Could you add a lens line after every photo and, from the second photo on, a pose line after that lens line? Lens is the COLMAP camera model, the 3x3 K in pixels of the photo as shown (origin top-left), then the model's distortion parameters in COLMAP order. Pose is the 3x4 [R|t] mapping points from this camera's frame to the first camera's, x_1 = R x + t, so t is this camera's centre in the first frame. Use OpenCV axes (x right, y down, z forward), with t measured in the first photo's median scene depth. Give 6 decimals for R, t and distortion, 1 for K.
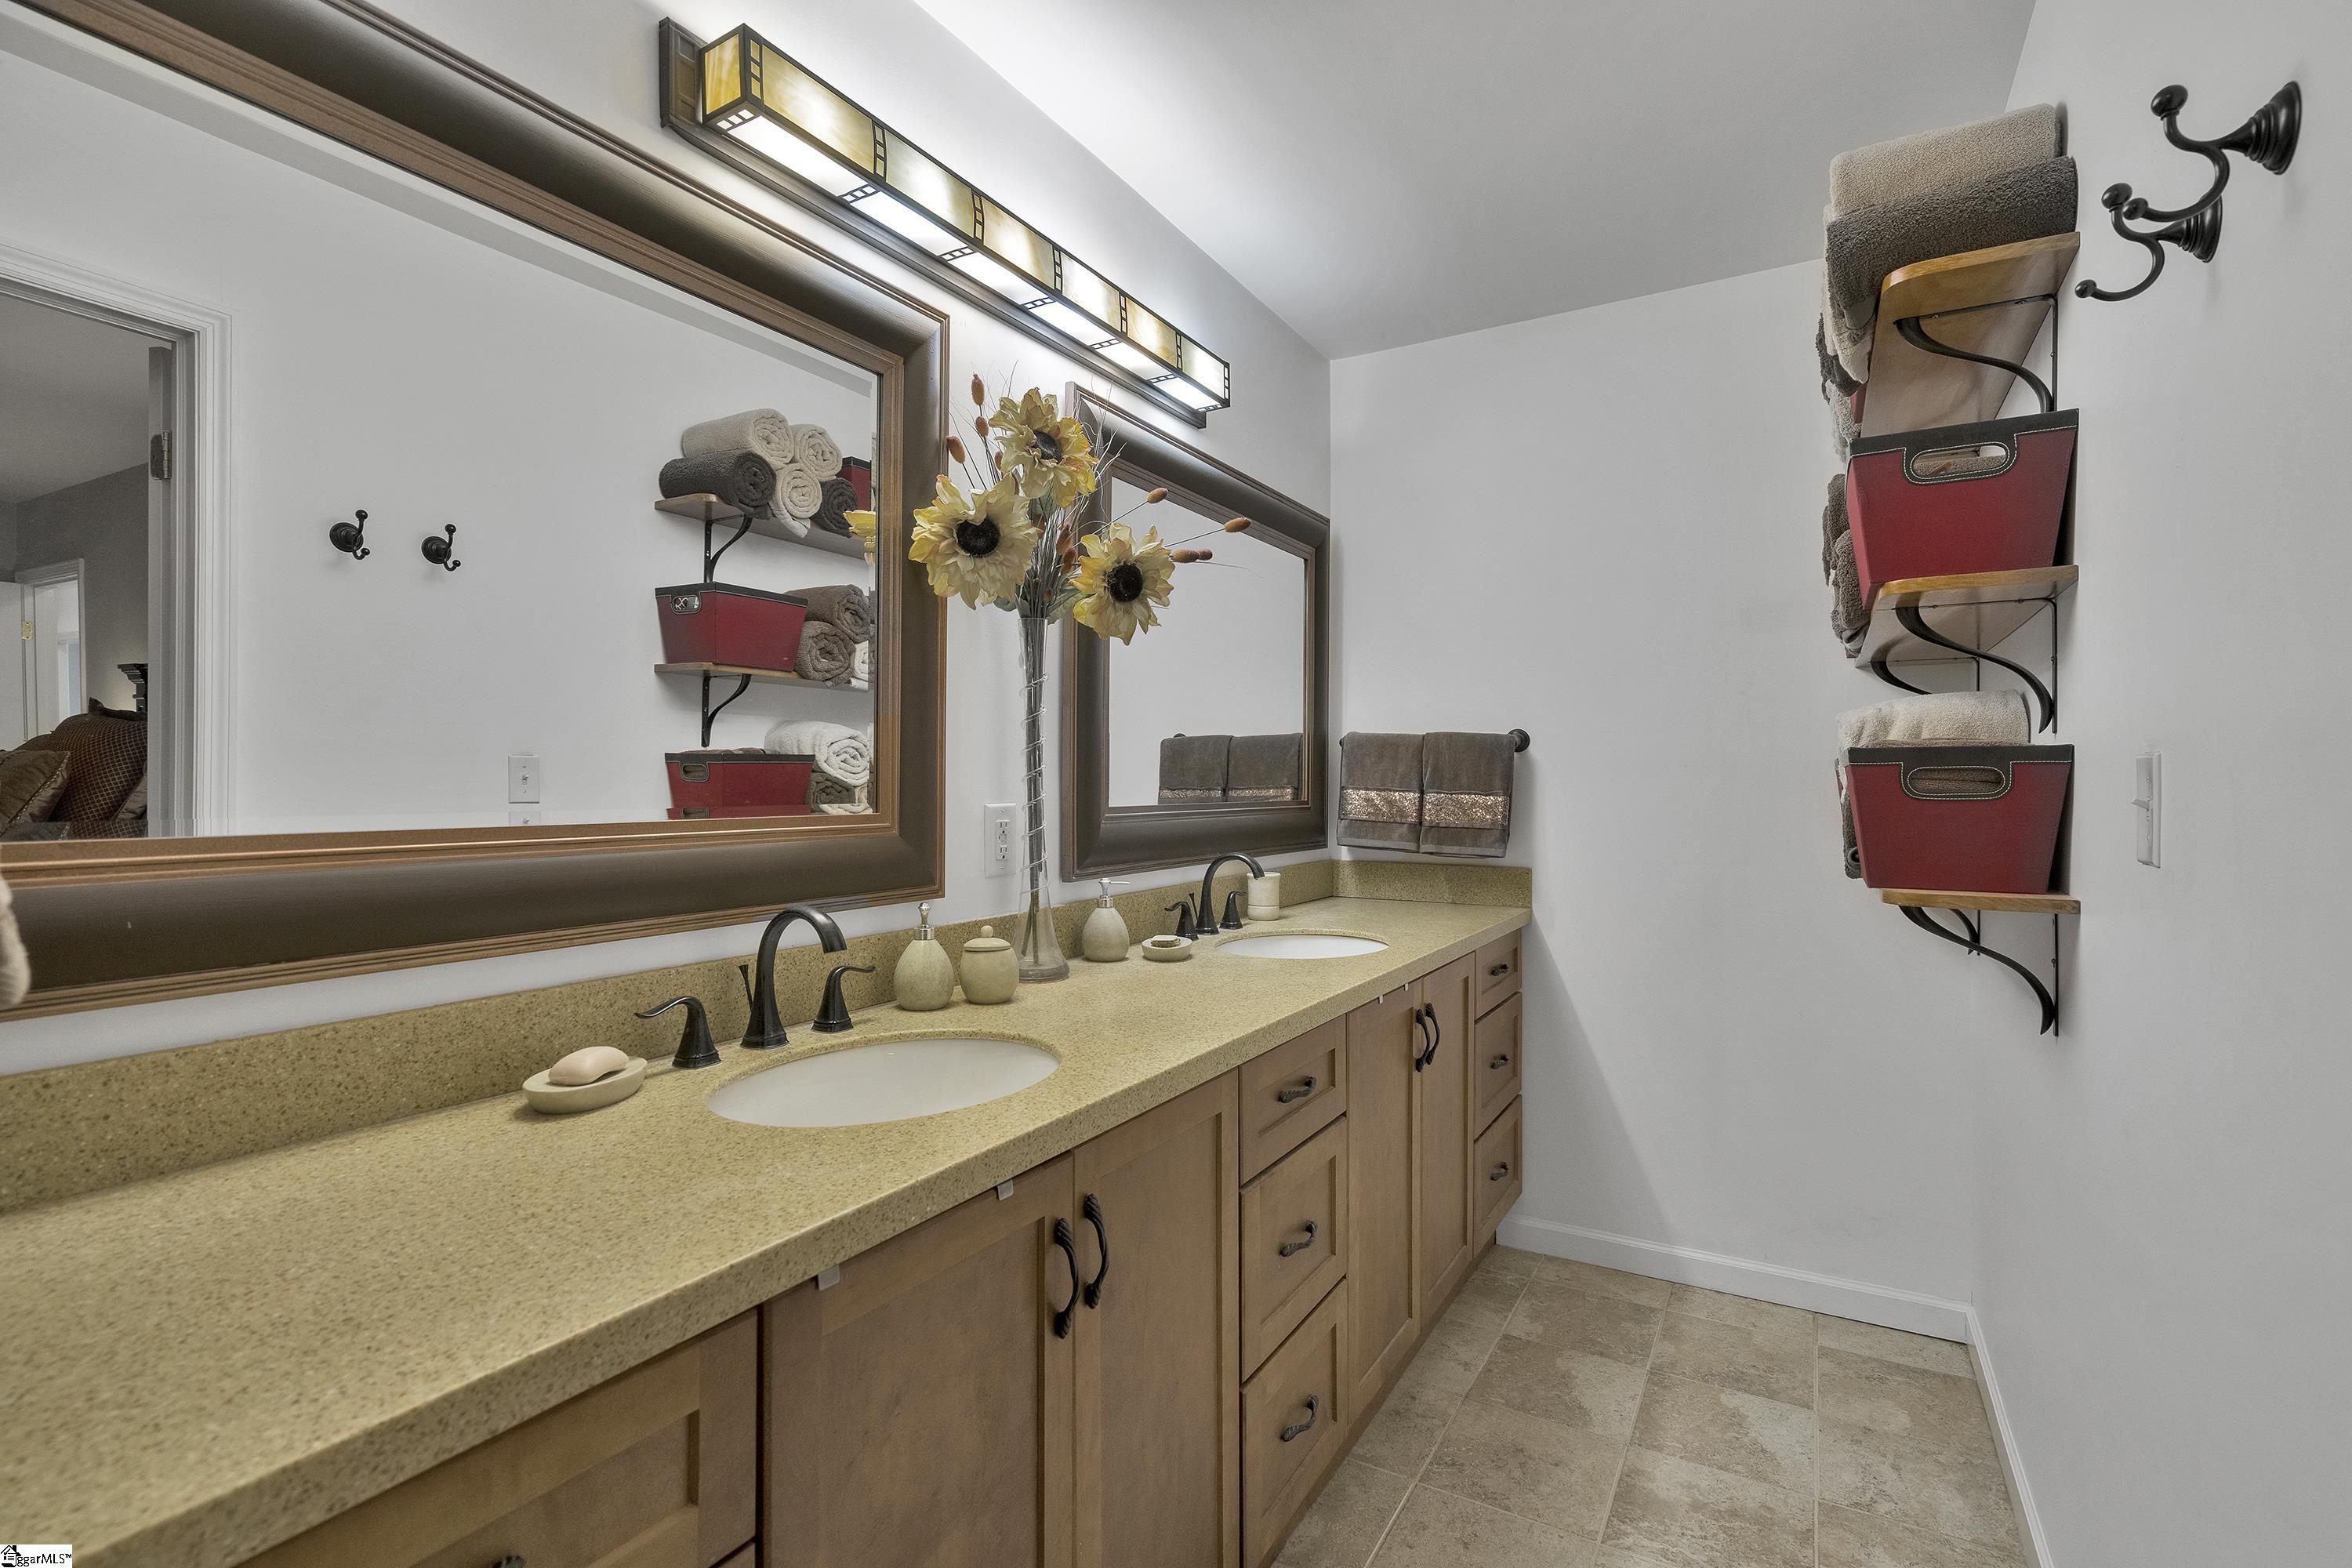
lens RADIAL K [[1054.7, 0, 1187.4], [0, 1054.7, 774.7], [0, 0, 1]] dist [-0.000195, 0.000165]
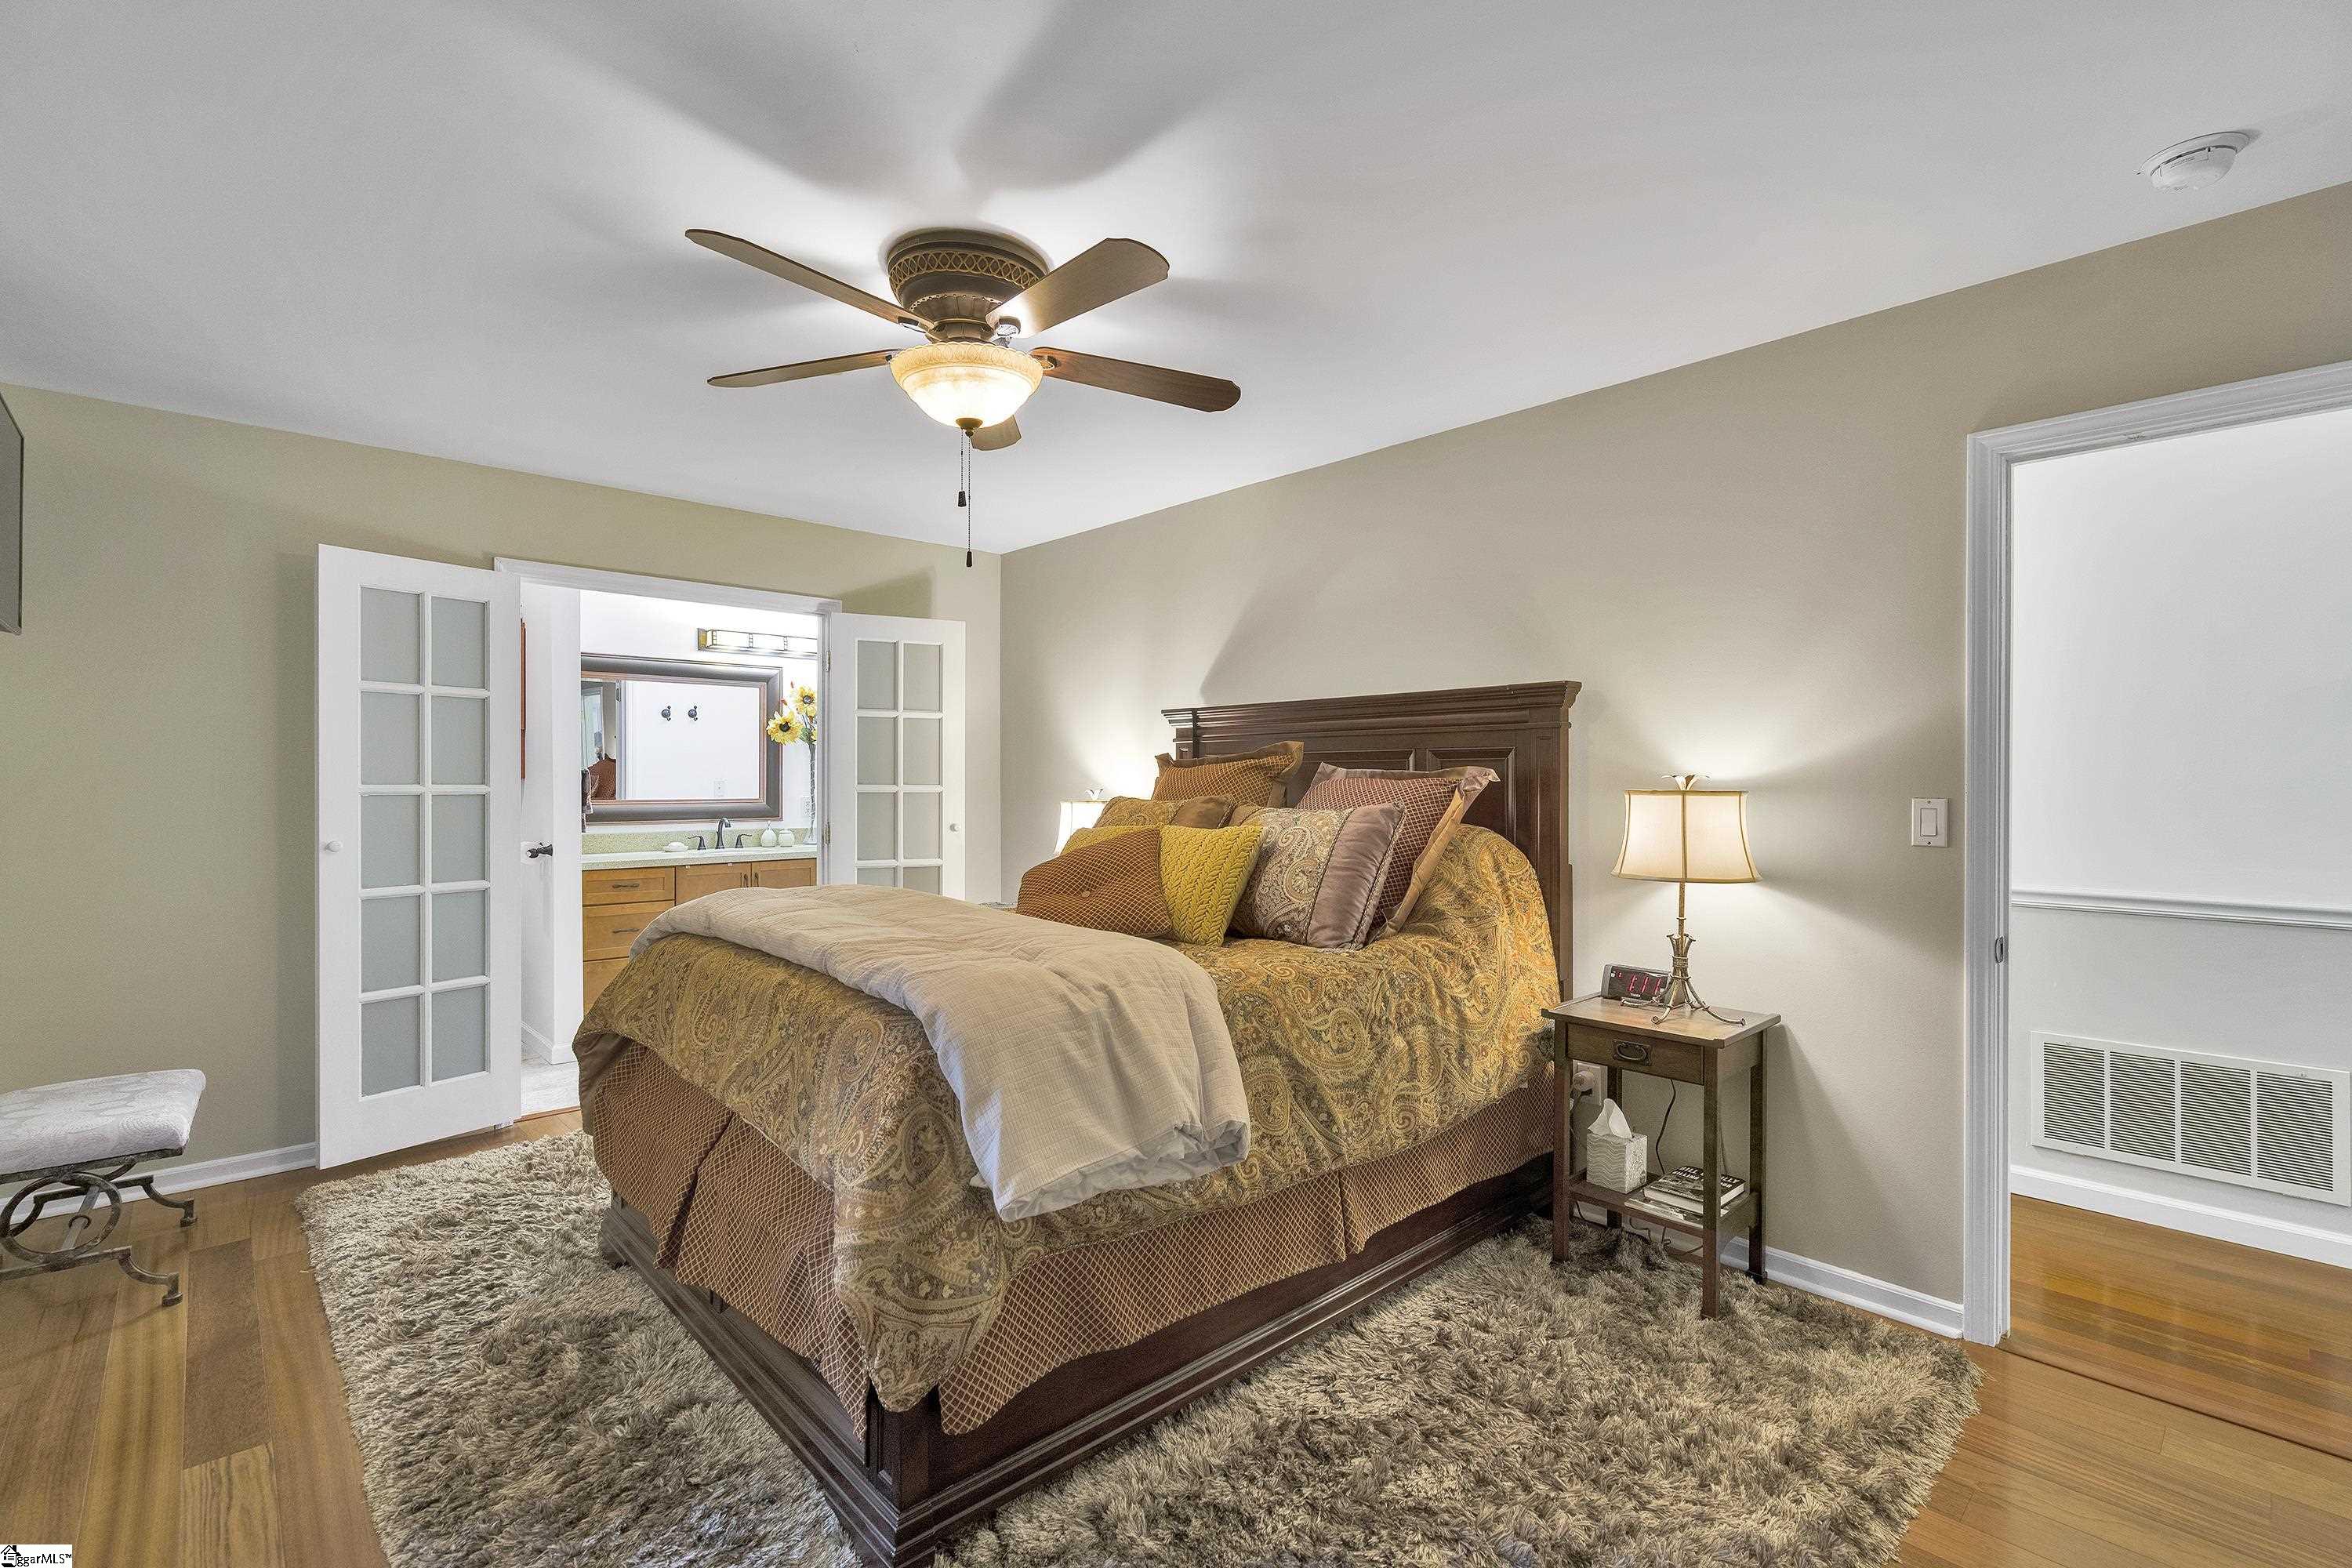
lens RADIAL K [[1054.7, 0, 1159.8], [0, 1054.7, 782.2], [0, 0, 1]] dist [-0.000195, 0.000165]
pose [[0.950738, -0.000043, -0.309996, 2.209391], [-0.000175, 1.000000, -0.000676, -0.023770], [0.309996, 0.000697, 0.950737, -2.149946]]
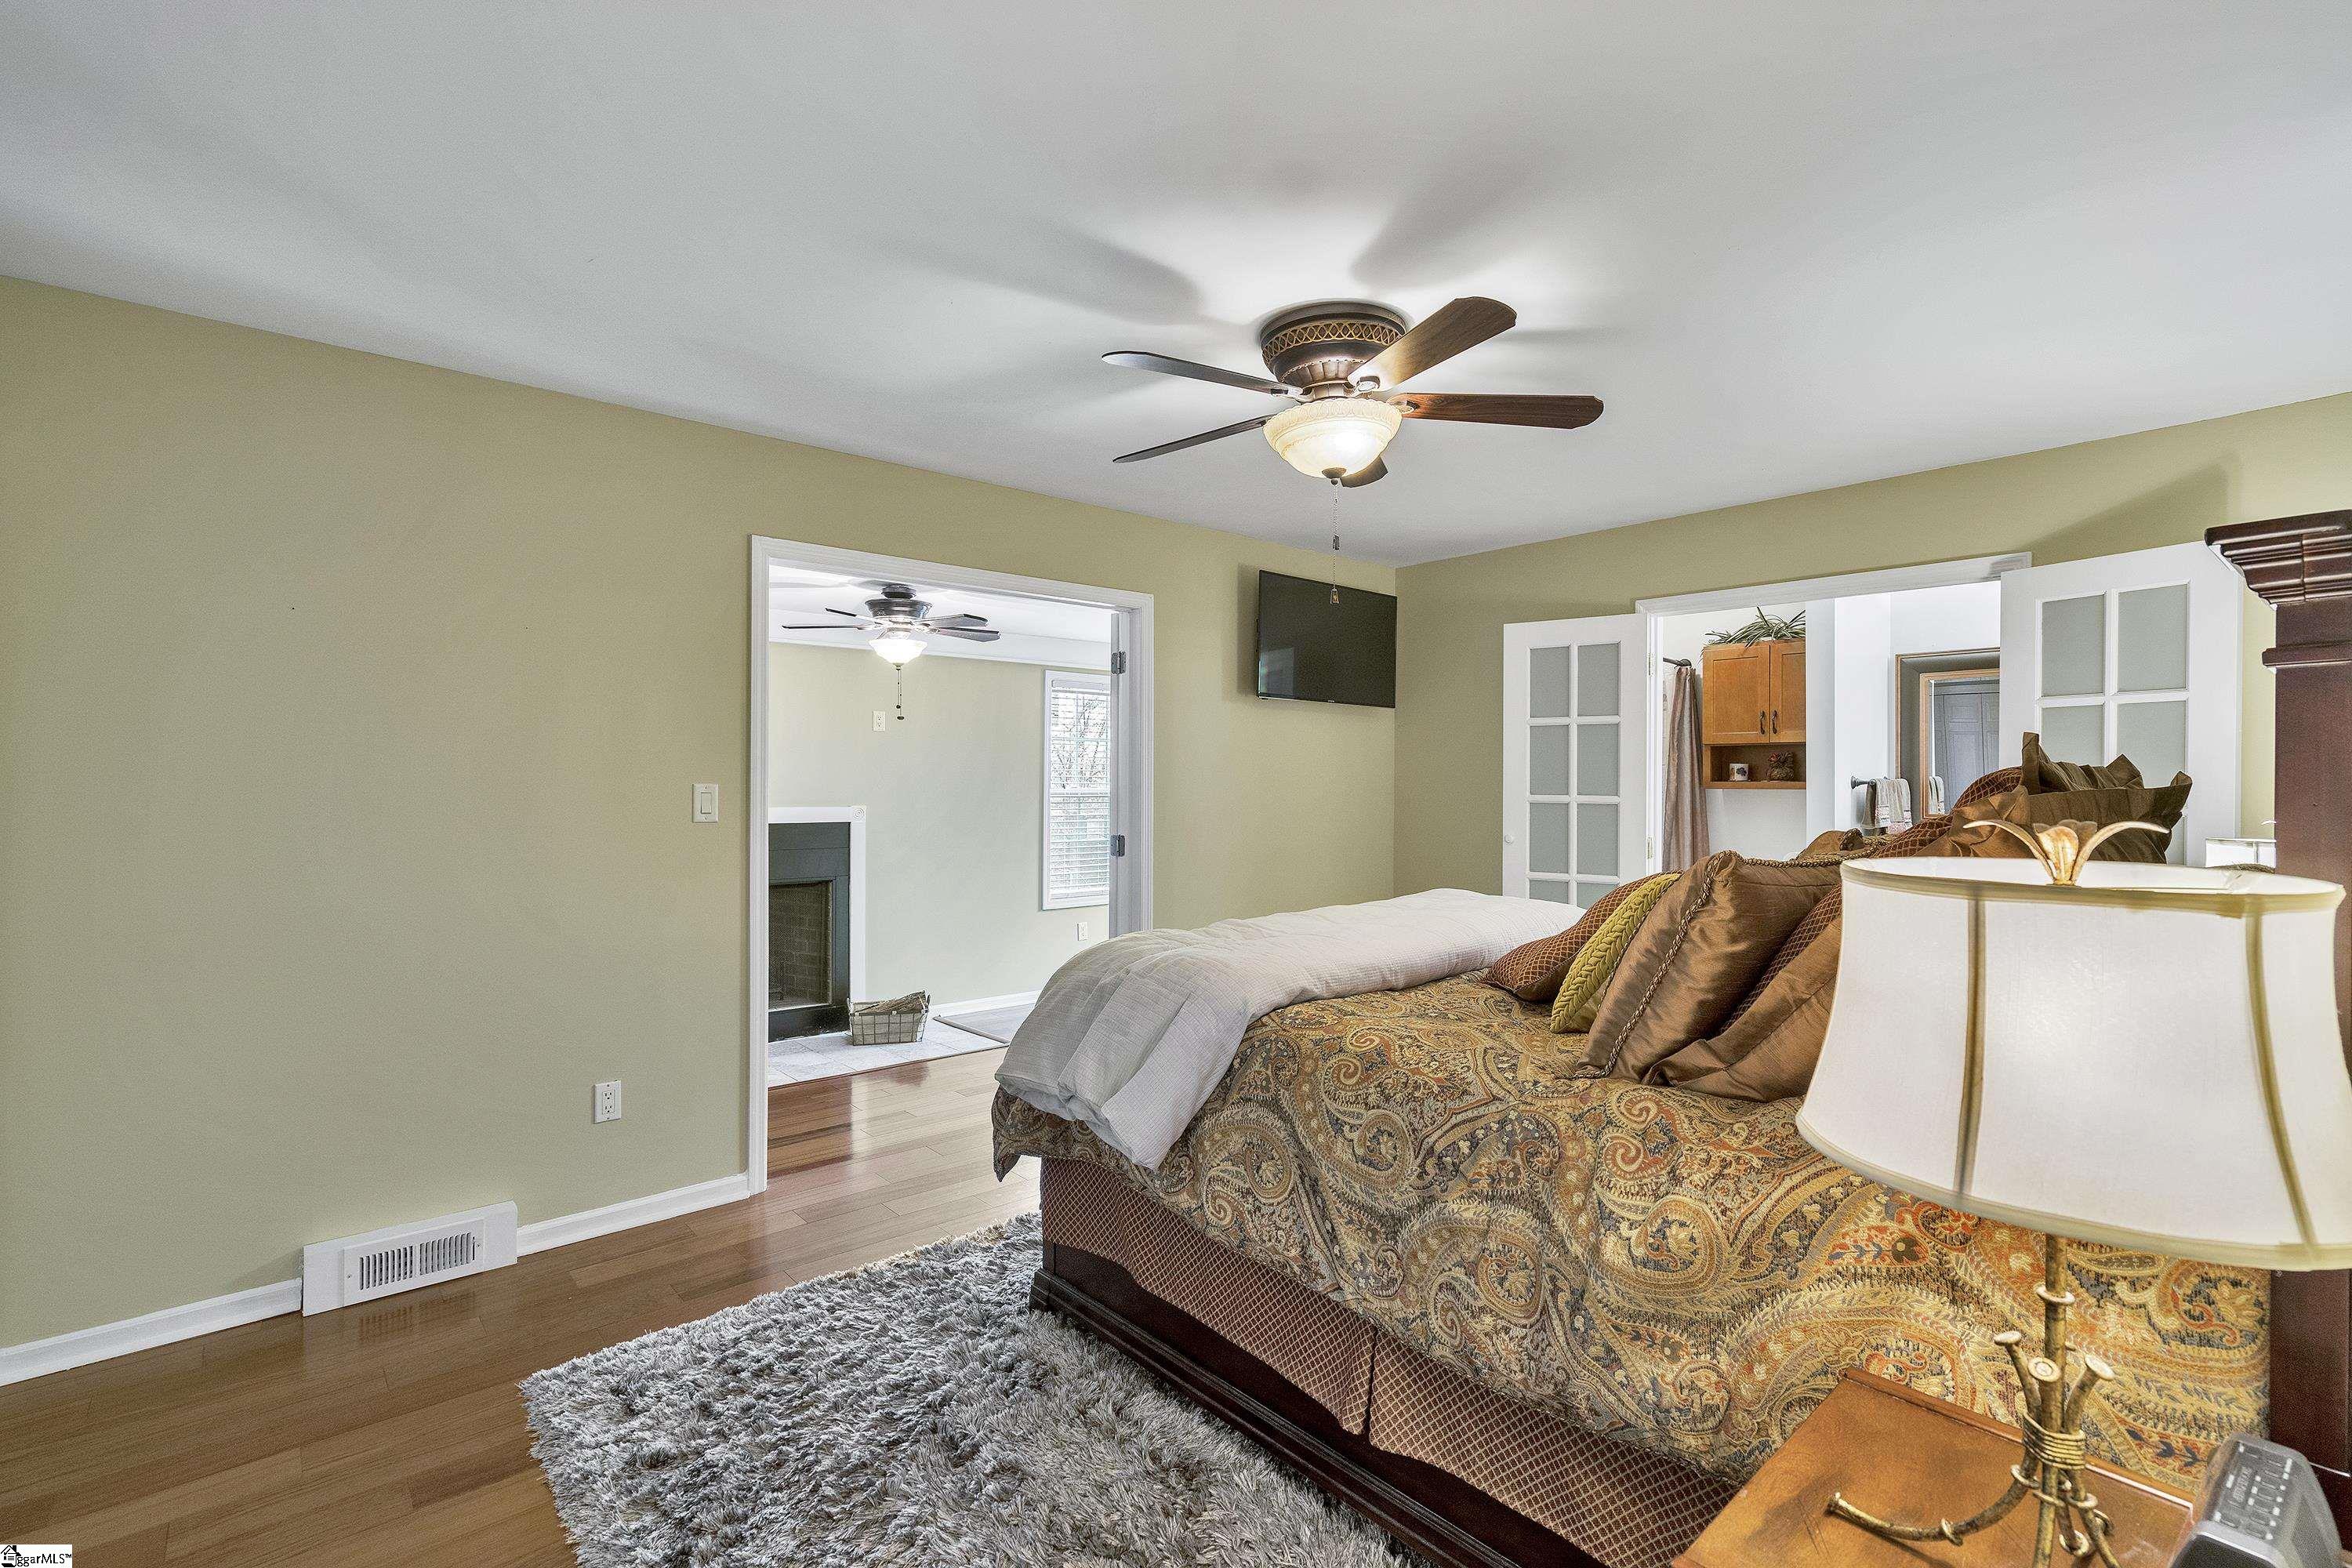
lens RADIAL K [[1054.7, 0, 1160.1], [0, 1054.7, 785.3], [0, 0, 1]] dist [-0.000195, 0.000165]
pose [[-0.344846, 0.000667, -0.938659, 3.109017], [-0.004319, 0.999988, 0.002298, -0.050691], [0.938649, 0.004846, -0.344839, -0.509115]]
